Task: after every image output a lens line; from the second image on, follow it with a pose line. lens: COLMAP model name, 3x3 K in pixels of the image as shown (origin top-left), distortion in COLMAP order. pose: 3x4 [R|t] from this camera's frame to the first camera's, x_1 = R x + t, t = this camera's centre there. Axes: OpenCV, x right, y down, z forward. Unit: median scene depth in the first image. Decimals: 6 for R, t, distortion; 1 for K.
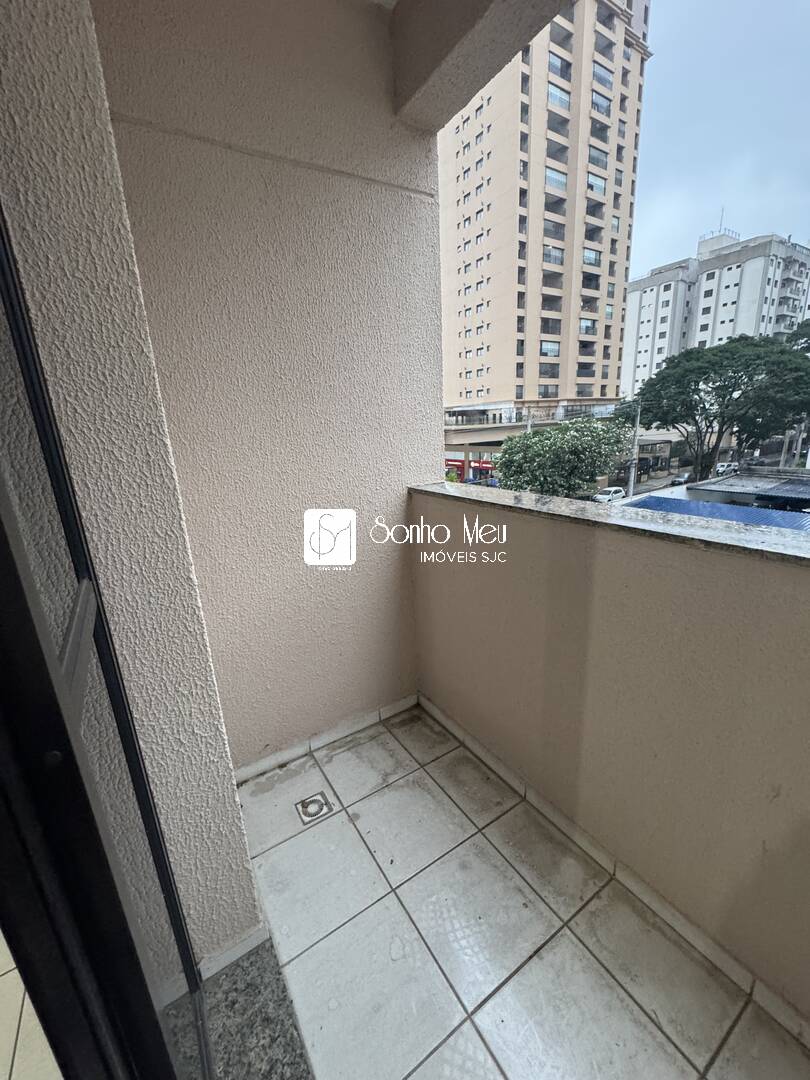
lens RADIAL K [[431.5, 0, 405.0], [0, 431.5, 540.3], [0, 0, 1]] dist [-0.001610, -0.000716]
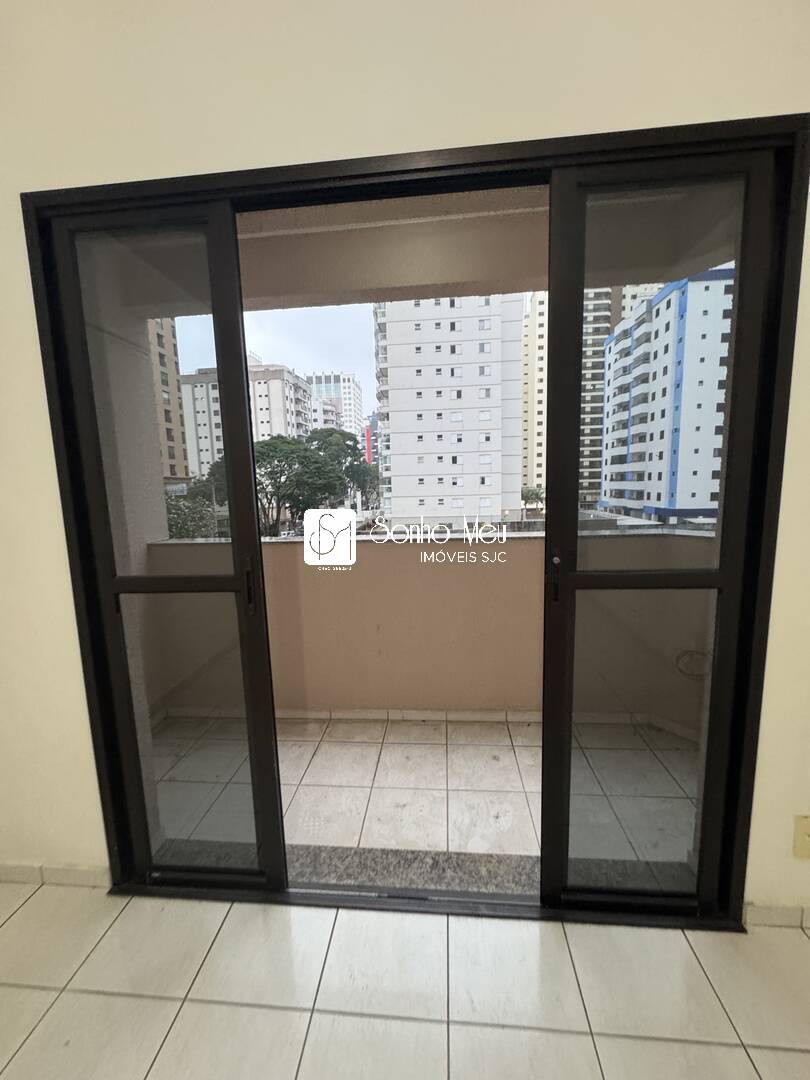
lens RADIAL K [[431.5, 0, 405.0], [0, 431.5, 540.3], [0, 0, 1]] dist [-0.001610, -0.000716]
pose [[0.614546, -0.074557, 0.785350, -0.021181], [0.209420, 0.975223, -0.071292, 0.005031], [-0.760576, 0.208280, 0.614934, -0.017169]]
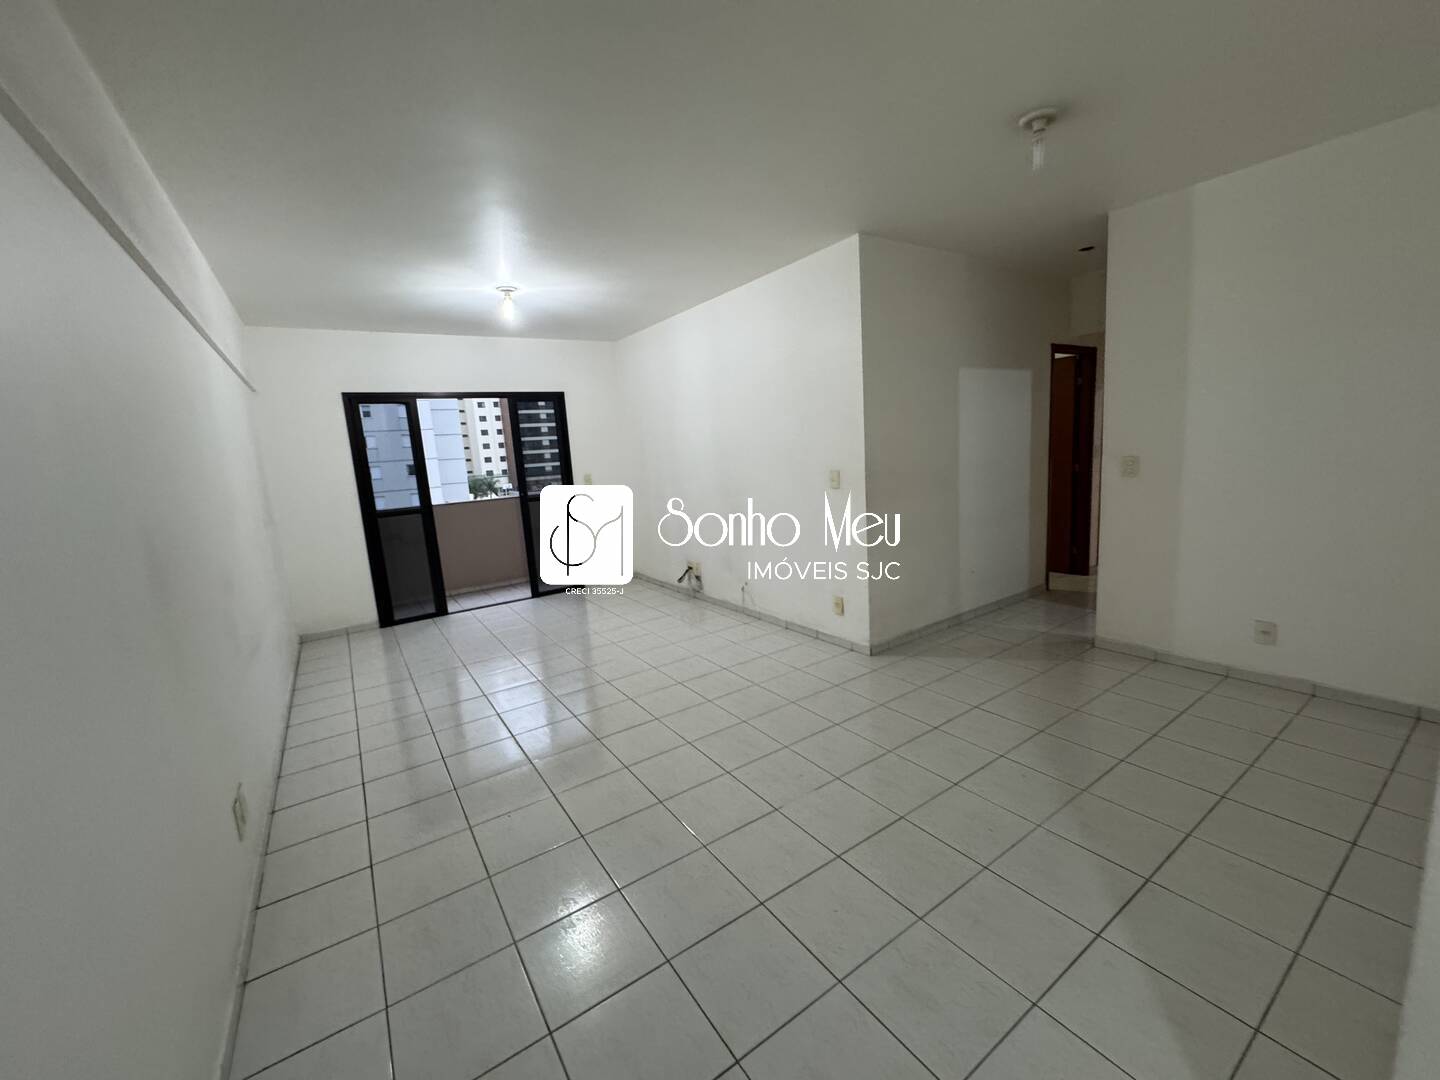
lens RADIAL K [[575.4, 0, 719.3], [0, 575.4, 540.9], [0, 0, 1]] dist [-0.001610, -0.000716]
pose [[-0.013788, -0.113015, 0.993498, -0.202986], [0.333895, 0.936039, 0.111113, 0.025307], [-0.942509, 0.333256, 0.024829, -0.073095]]
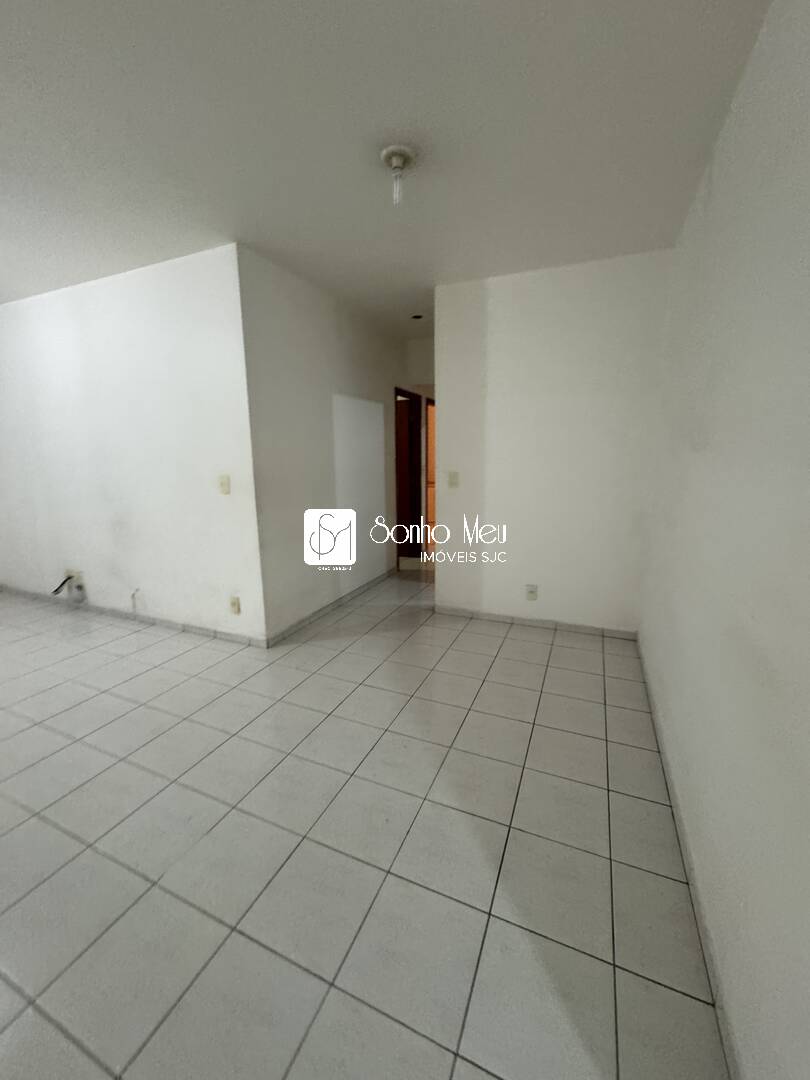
lens RADIAL K [[431.5, 0, 405.0], [0, 431.5, 540.3], [0, 0, 1]] dist [-0.001610, -0.000716]
pose [[-0.547415, -0.111755, 0.829366, -0.178070], [0.258922, 0.919799, 0.294839, 0.029043], [-0.795799, 0.376140, -0.474575, -0.080764]]
